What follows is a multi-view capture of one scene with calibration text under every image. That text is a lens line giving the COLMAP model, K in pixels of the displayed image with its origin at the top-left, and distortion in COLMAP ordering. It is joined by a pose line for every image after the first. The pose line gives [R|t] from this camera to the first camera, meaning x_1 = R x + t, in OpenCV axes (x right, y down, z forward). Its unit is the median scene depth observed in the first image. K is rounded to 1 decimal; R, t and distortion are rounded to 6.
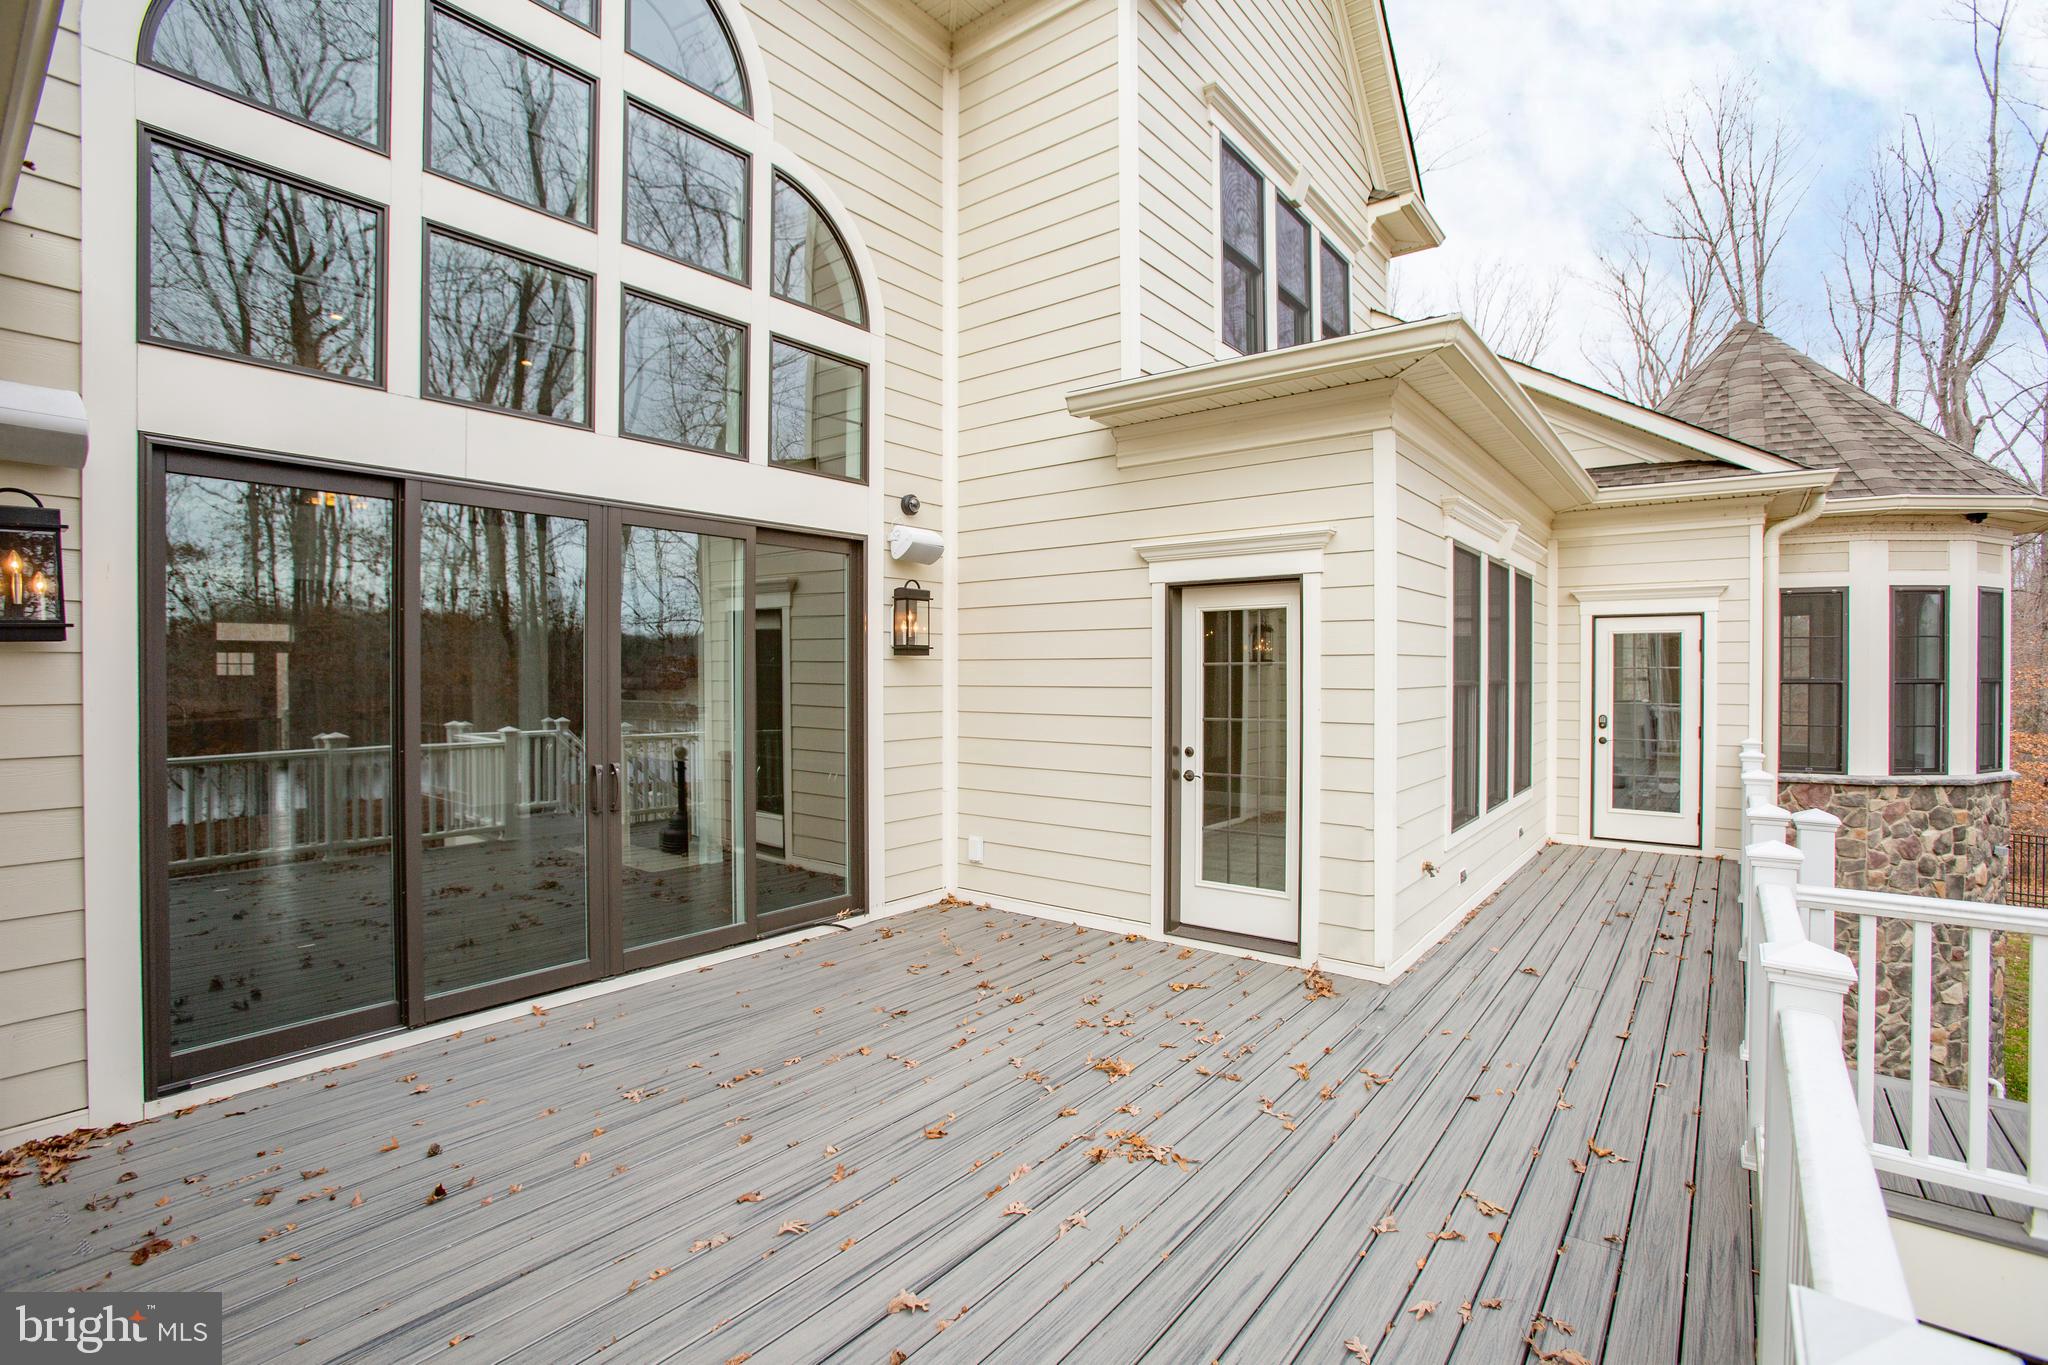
lens RADIAL K [[987.1, 0, 1016.1], [0, 987.1, 665.5], [0, 0, 1]] dist [-0.078277, 0.034663]
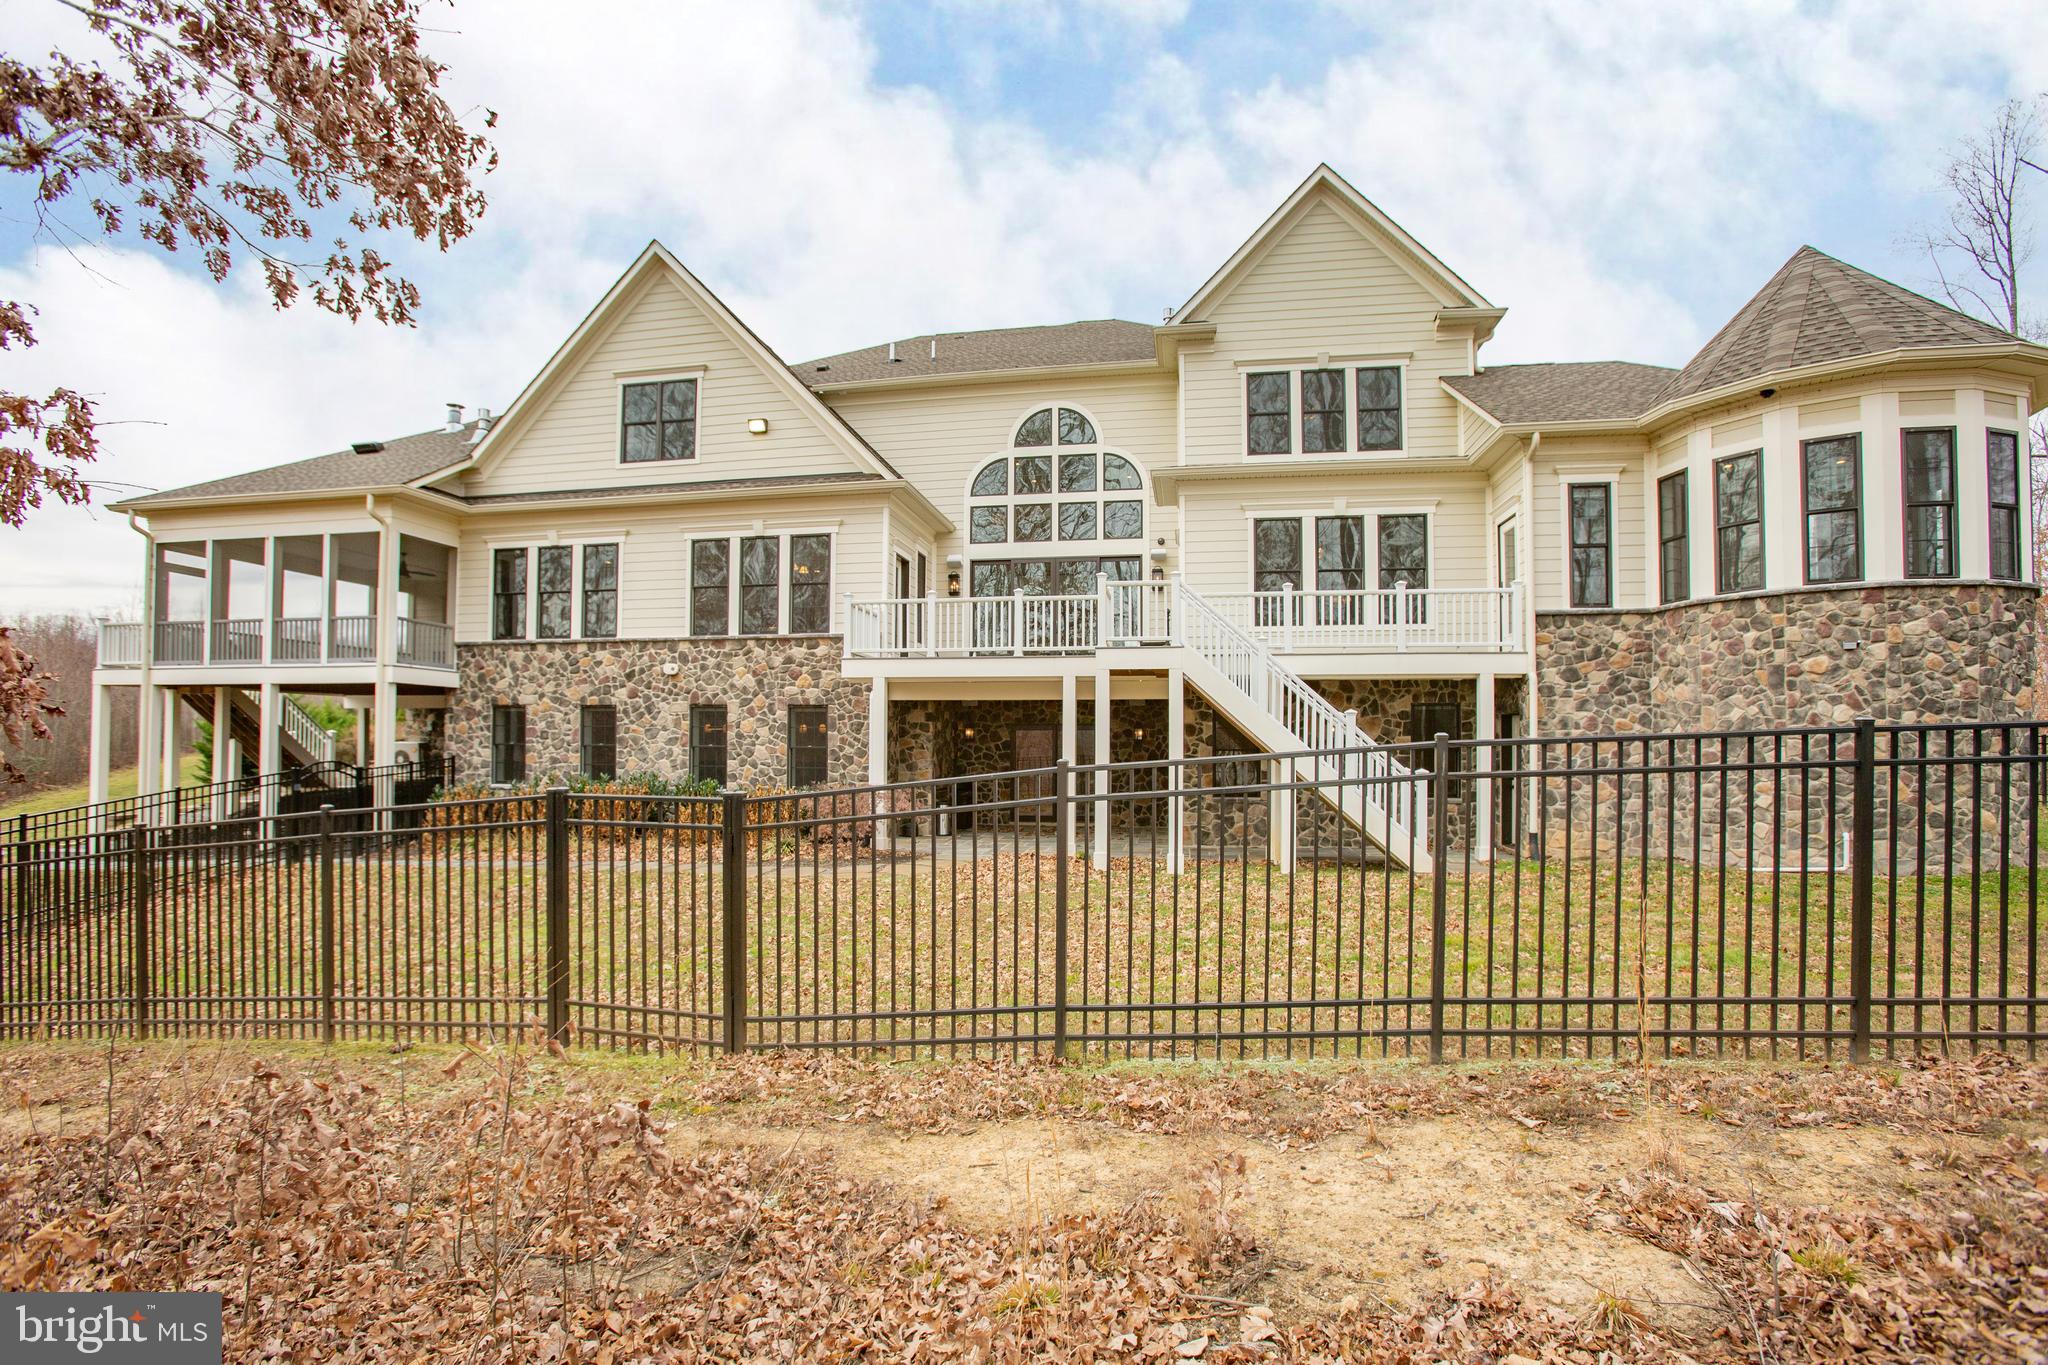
lens RADIAL K [[856.4, 0, 1018.5], [0, 856.4, 703.1], [0, 0, 1]] dist [-0.045476, 0.012368]
pose [[0.471160, -0.019590, -0.881830, 2.595071], [0.006289, 0.999803, -0.018851, 0.497689], [0.882025, 0.003336, 0.471190, -0.806823]]
